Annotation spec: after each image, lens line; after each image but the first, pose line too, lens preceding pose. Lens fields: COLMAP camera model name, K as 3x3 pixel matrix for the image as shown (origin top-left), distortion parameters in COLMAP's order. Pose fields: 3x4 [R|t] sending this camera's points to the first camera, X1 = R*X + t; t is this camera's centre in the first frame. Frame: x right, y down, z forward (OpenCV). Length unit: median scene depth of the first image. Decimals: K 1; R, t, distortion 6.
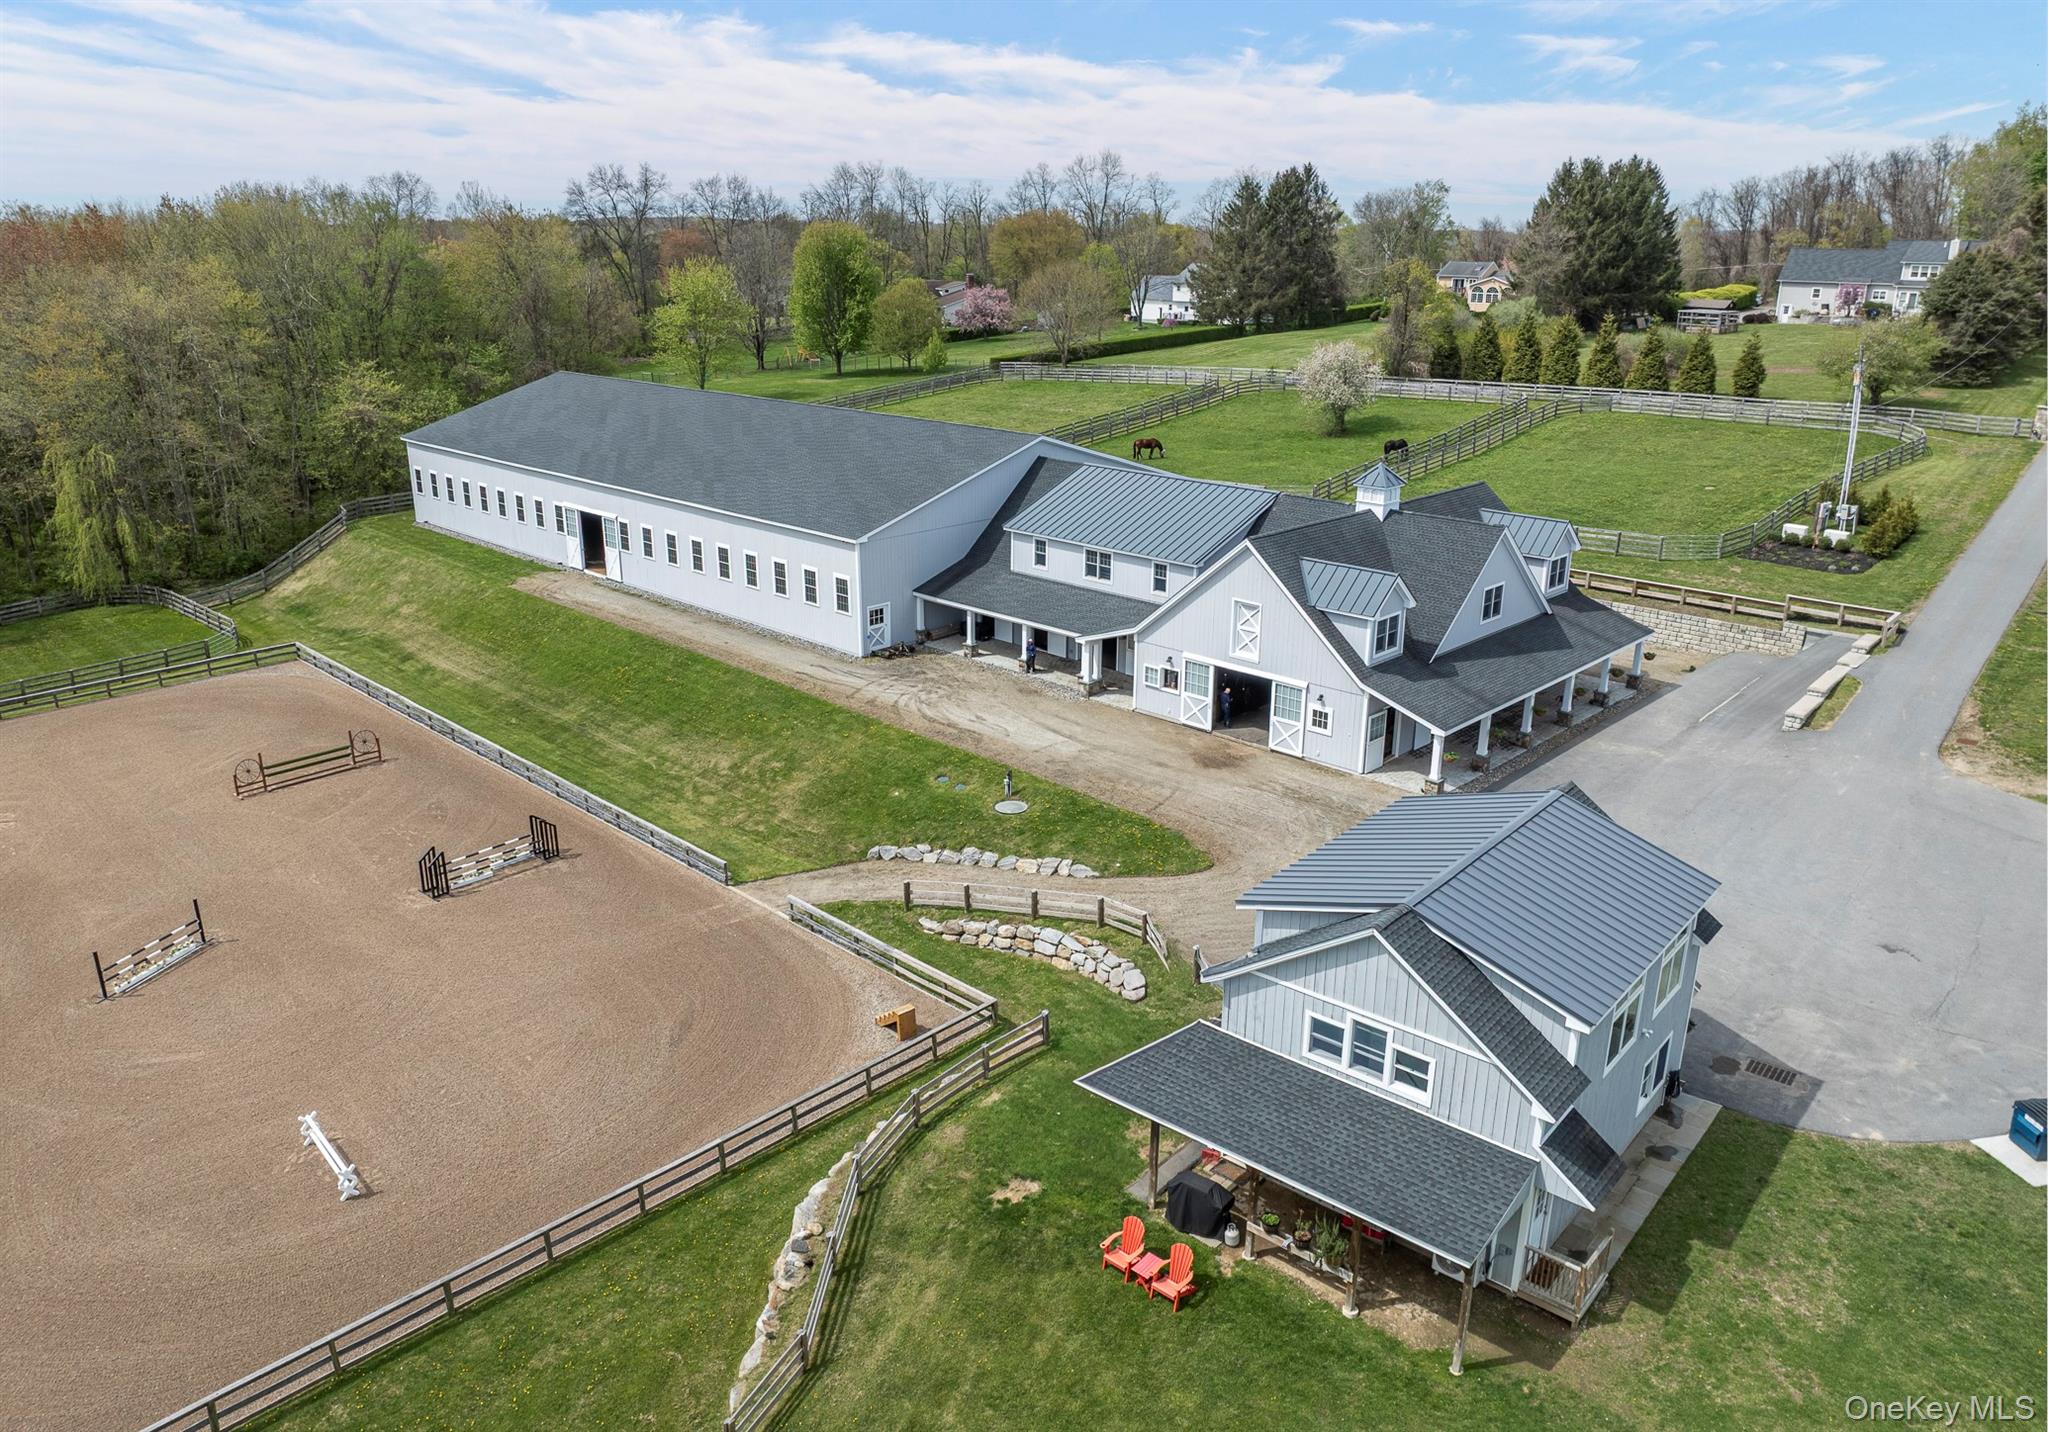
lens RADIAL K [[1444.1, 0, 1021.2], [0, 1444.1, 674.4], [0, 0, 1]] dist [-0.043389, -0.004861]
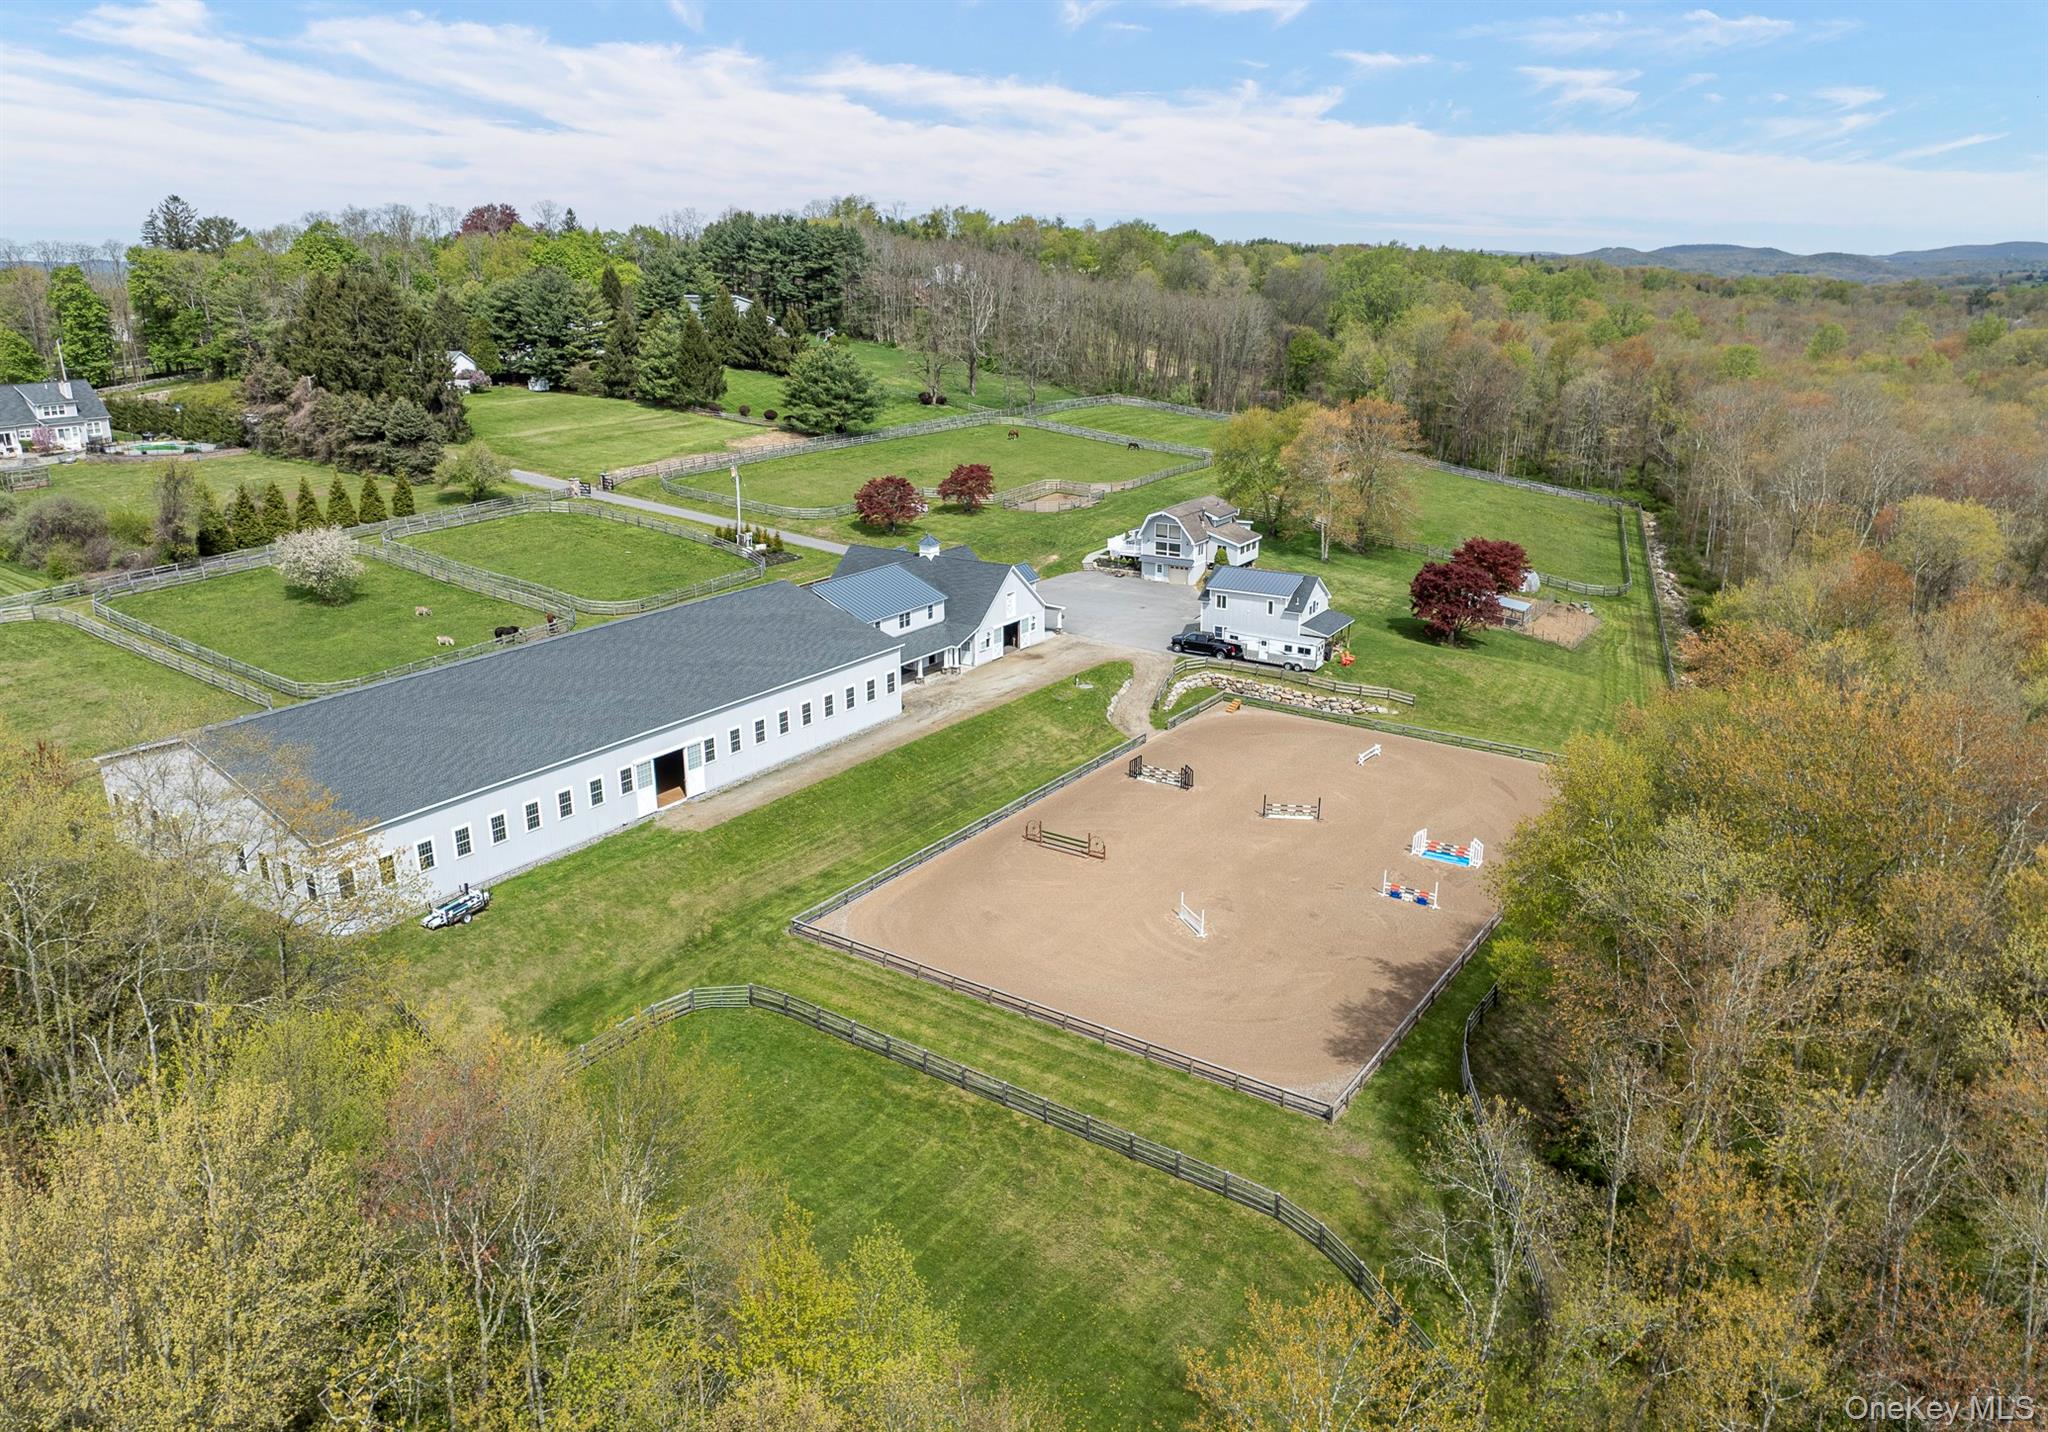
lens RADIAL K [[1444.1, 0, 1021.2], [0, 1444.1, 674.4], [0, 0, 1]] dist [-0.043389, -0.004861]
pose [[-0.165531, -0.278612, 0.946031, -1.772151], [0.293911, 0.901738, 0.316994, -0.563710], [-0.941390, 0.330522, -0.067379, 1.001311]]
